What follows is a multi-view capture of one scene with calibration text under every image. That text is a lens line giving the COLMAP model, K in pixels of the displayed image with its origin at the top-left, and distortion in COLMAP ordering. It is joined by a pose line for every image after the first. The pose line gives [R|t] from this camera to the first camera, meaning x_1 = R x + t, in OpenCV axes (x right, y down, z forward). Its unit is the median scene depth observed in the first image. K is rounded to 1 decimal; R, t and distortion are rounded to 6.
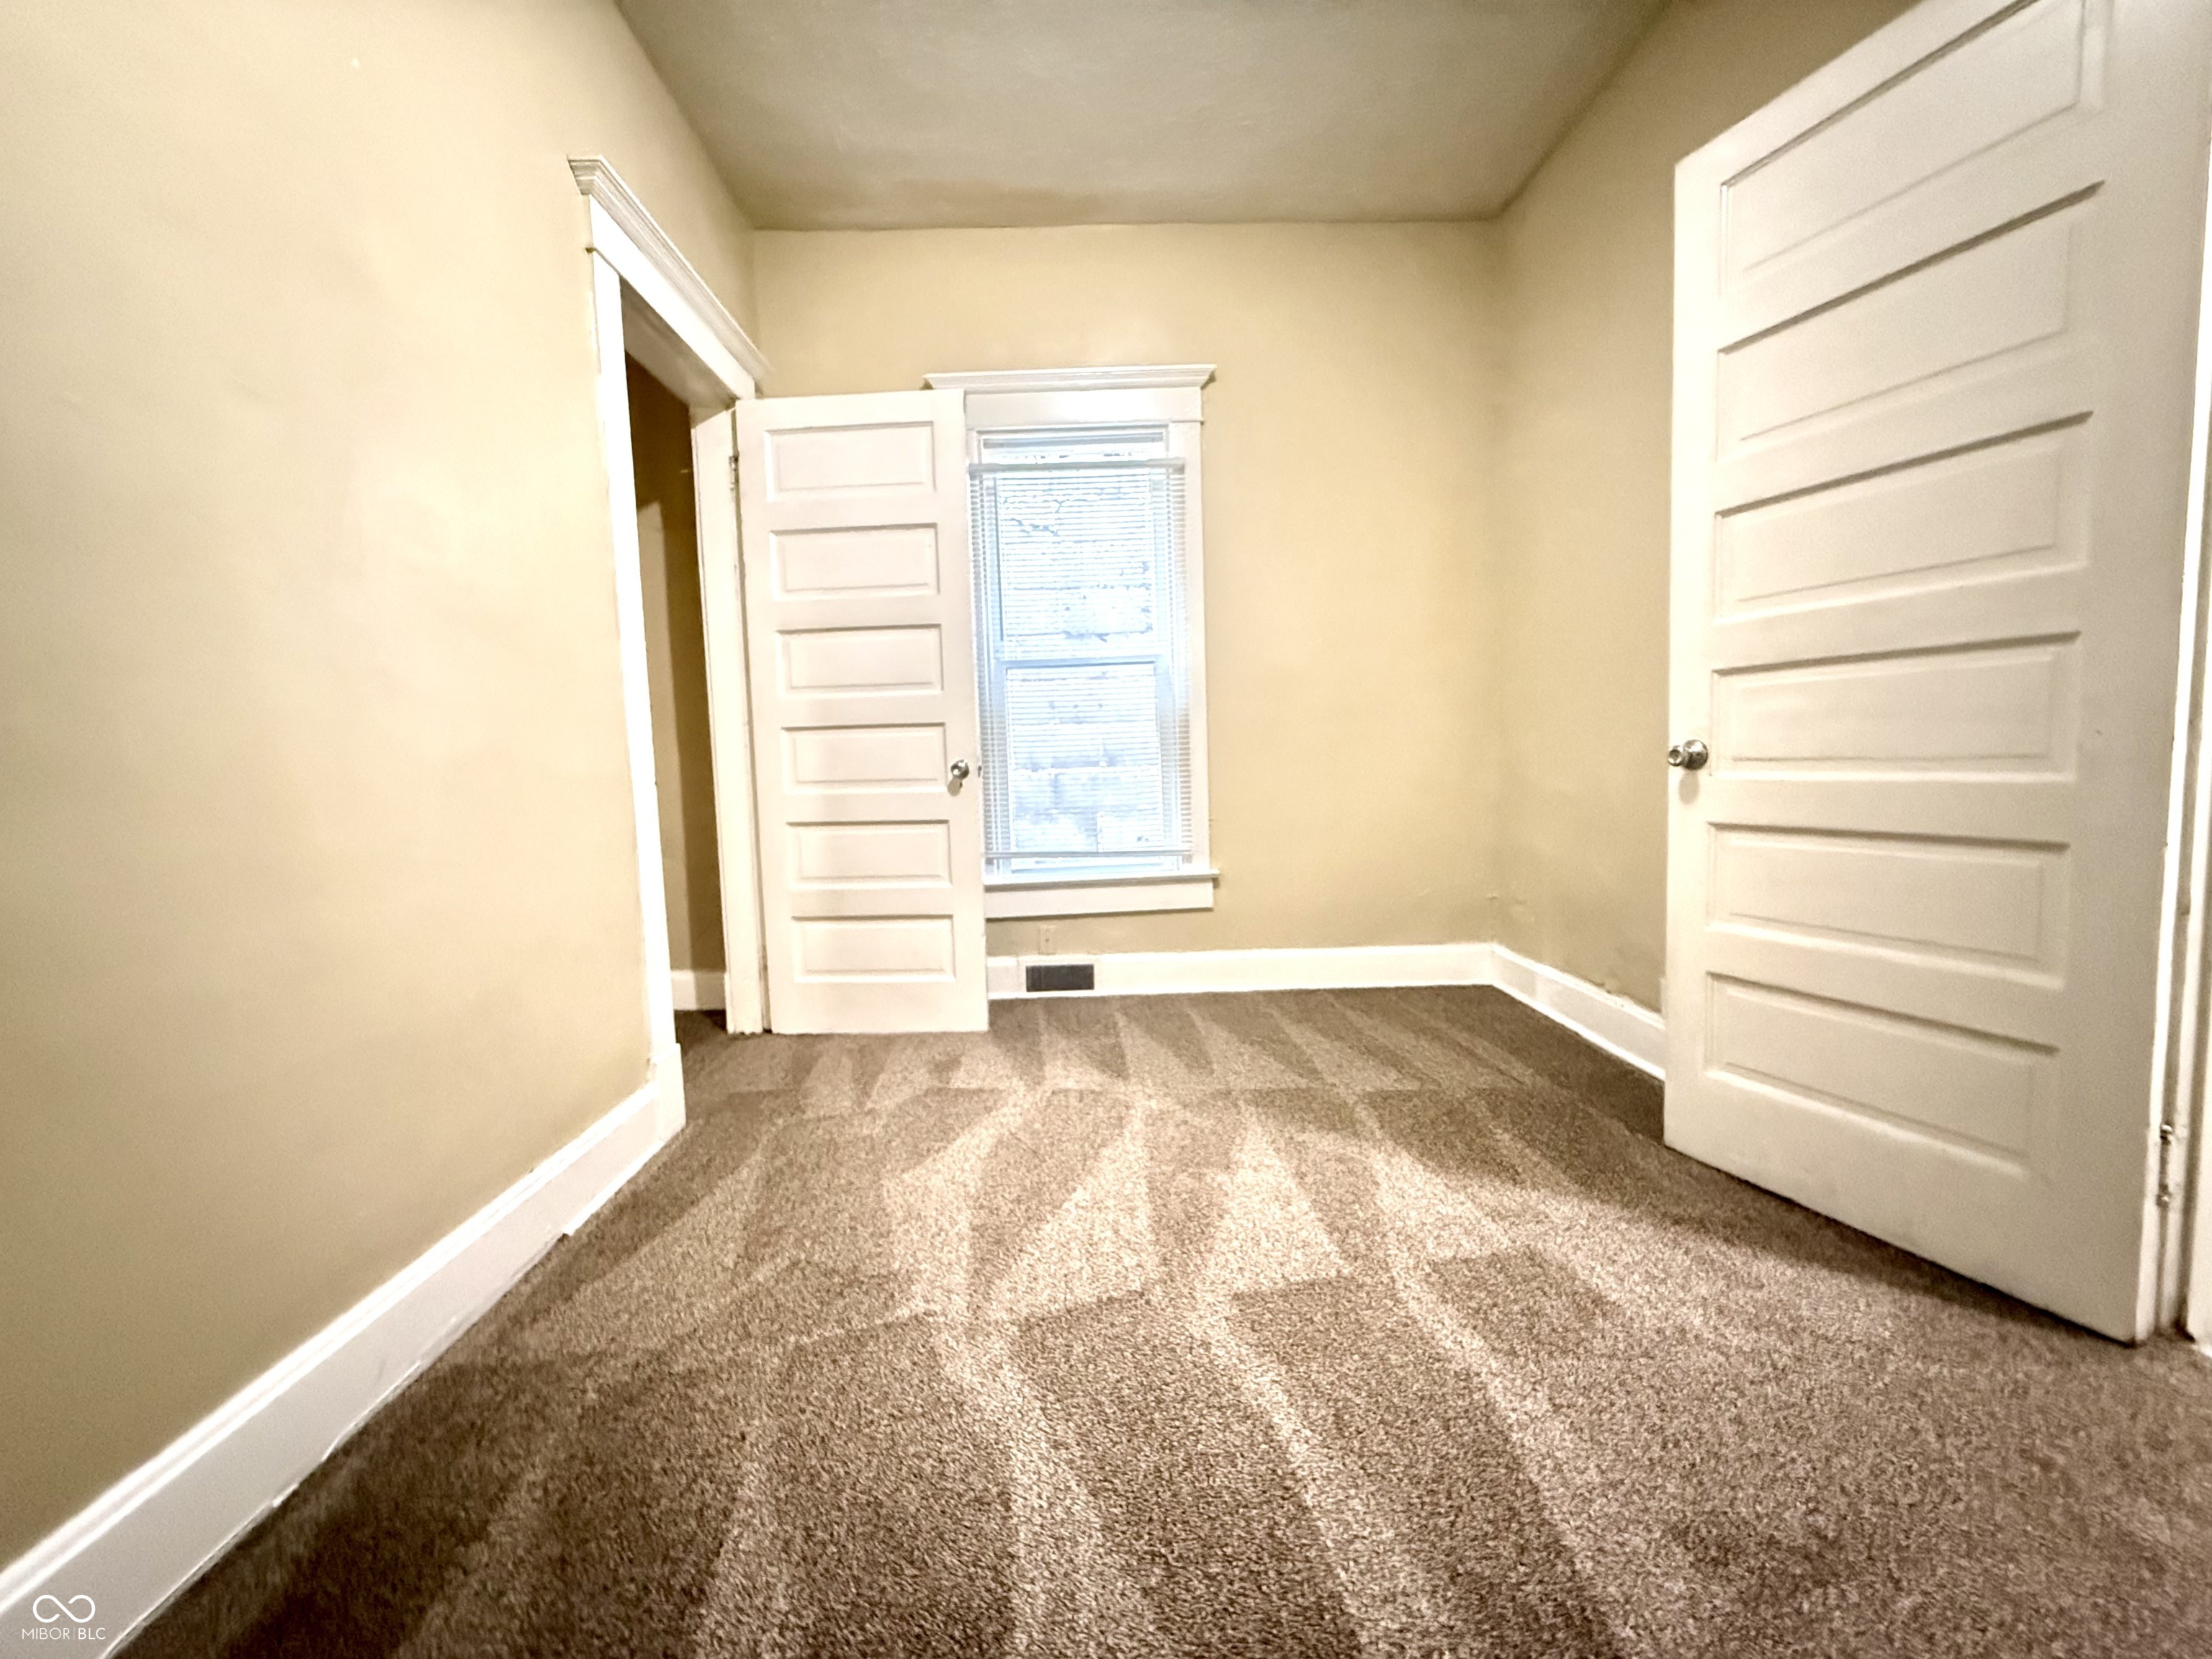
lens RADIAL K [[881.1, 0, 1099.2], [0, 881.1, 831.7], [0, 0, 1]] dist [-0.001504, 0.000782]
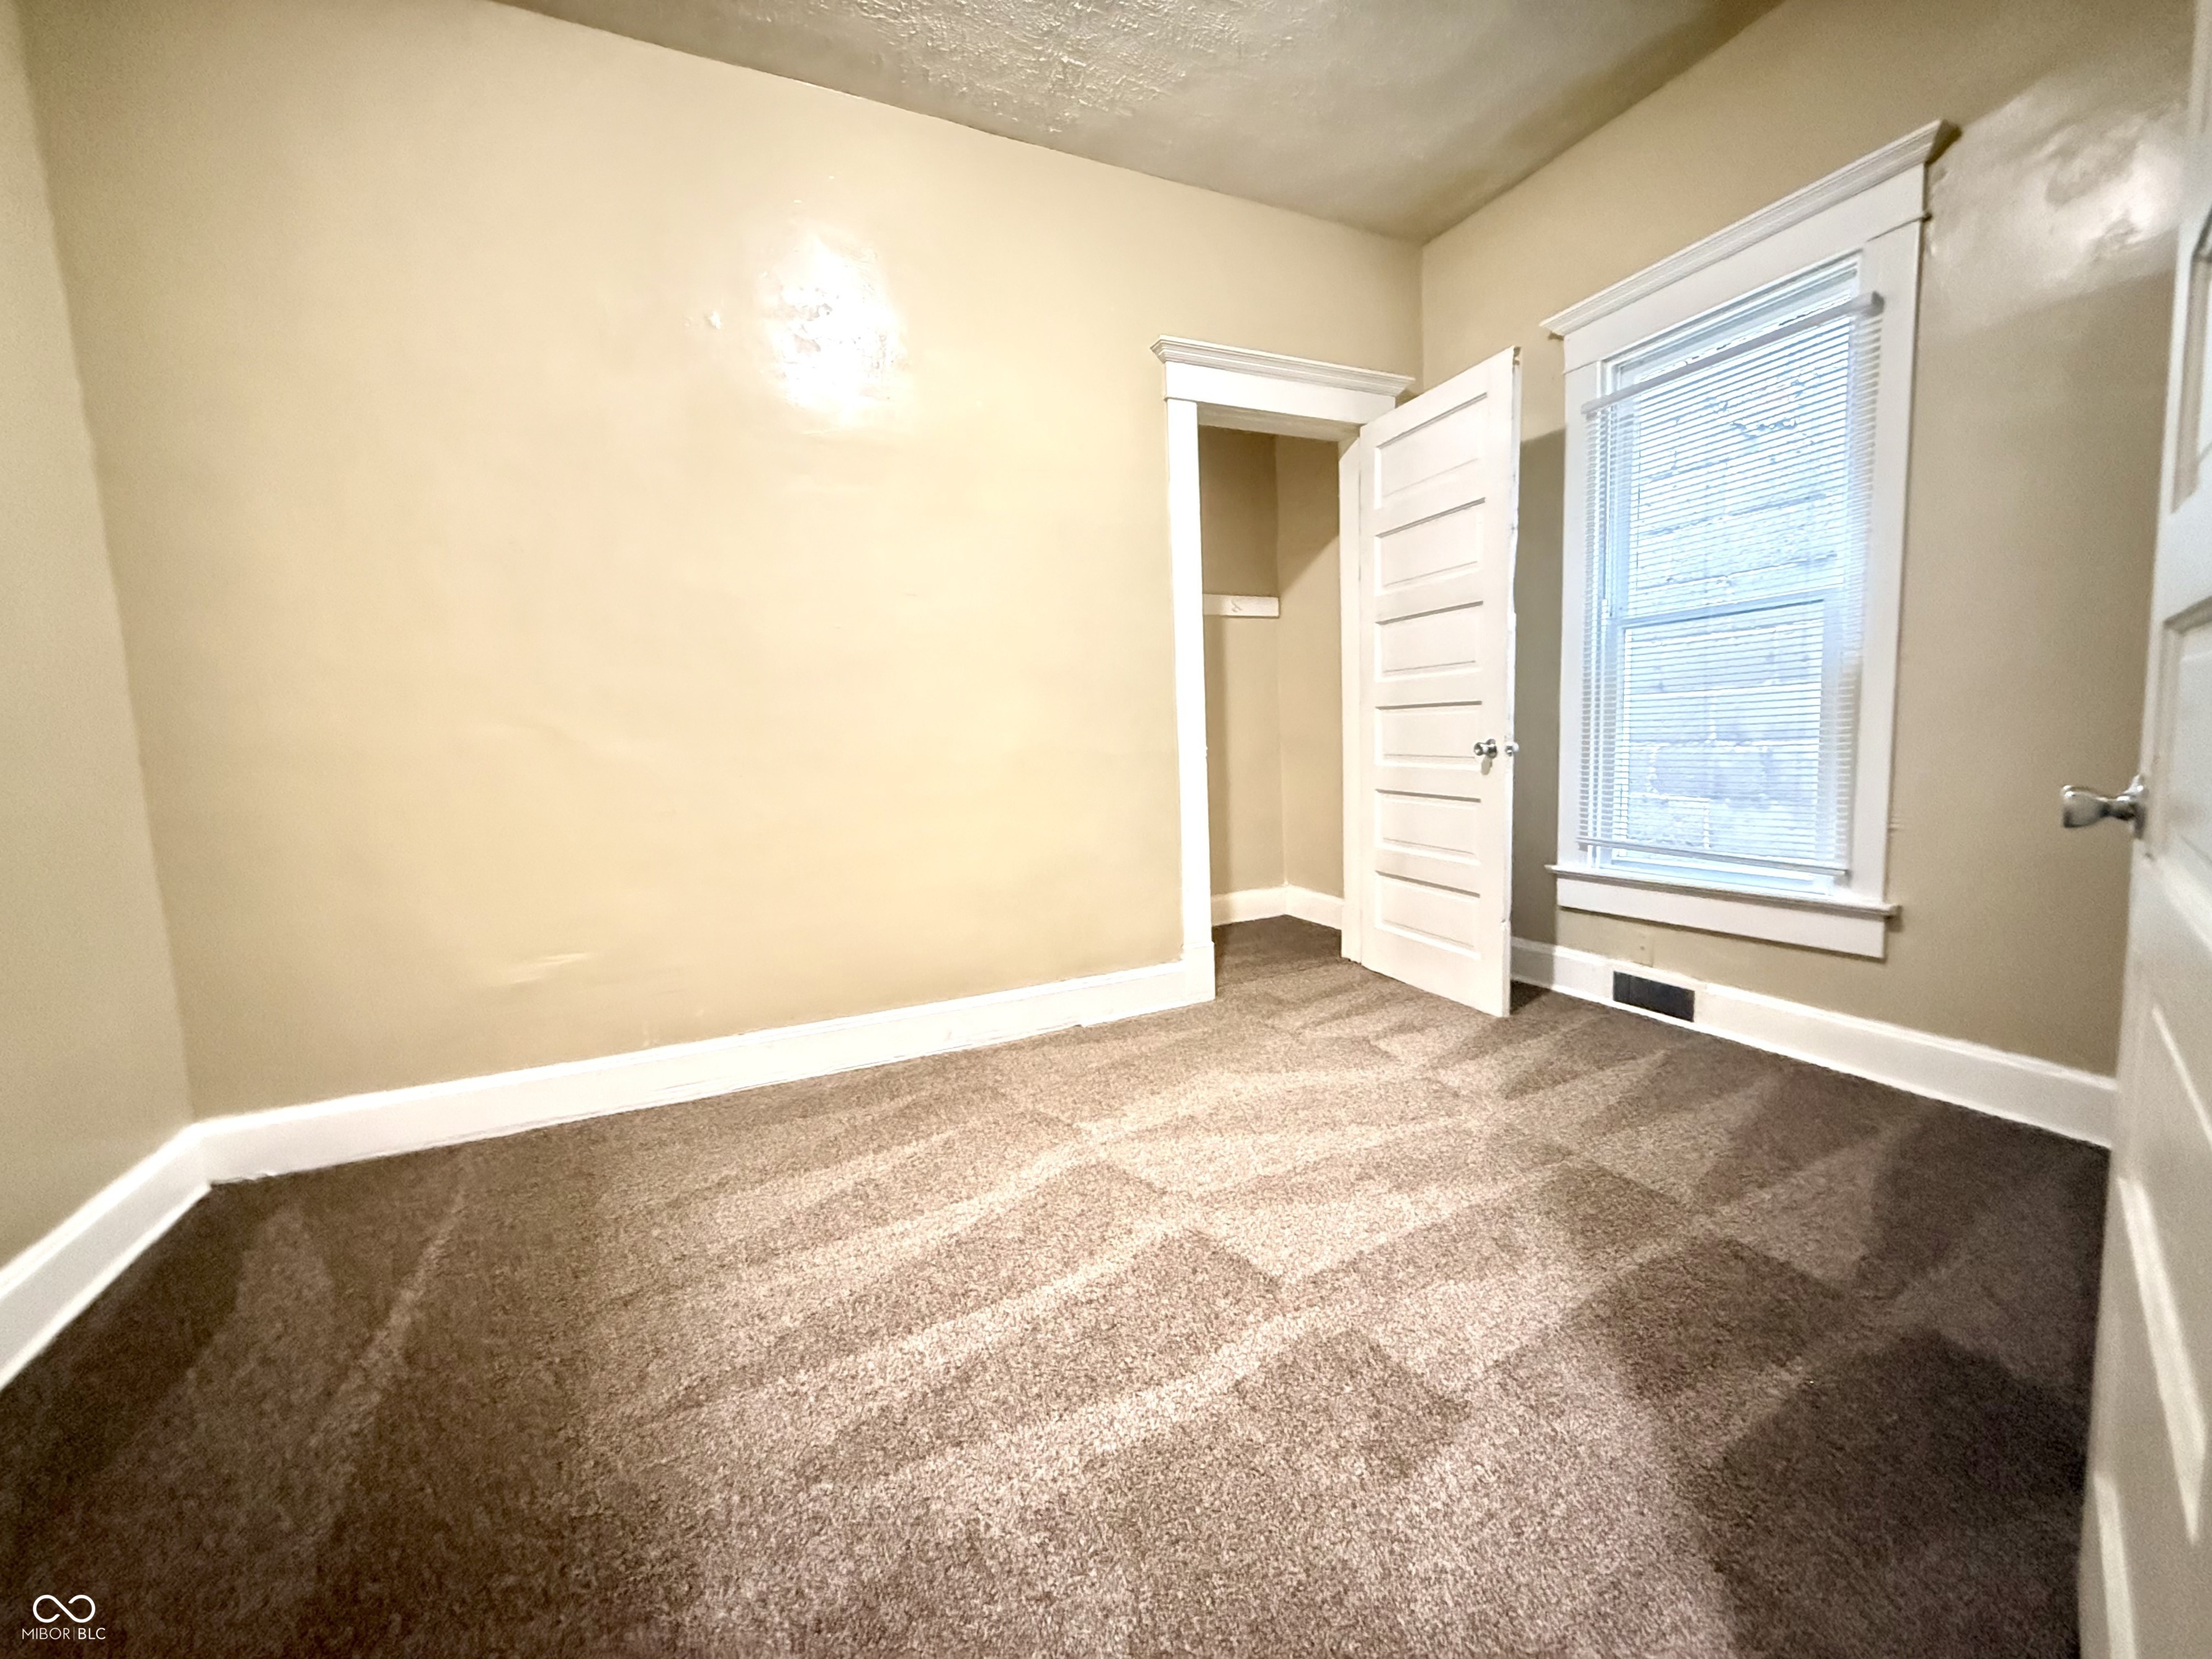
lens RADIAL K [[881.1, 0, 1102.8], [0, 881.1, 832.5], [0, 0, 1]] dist [-0.001504, 0.000782]
pose [[0.404888, 0.120245, -0.906425, 0.609993], [-0.048568, 0.992744, 0.110001, -0.070175], [0.913075, -0.000515, 0.407791, 0.221453]]
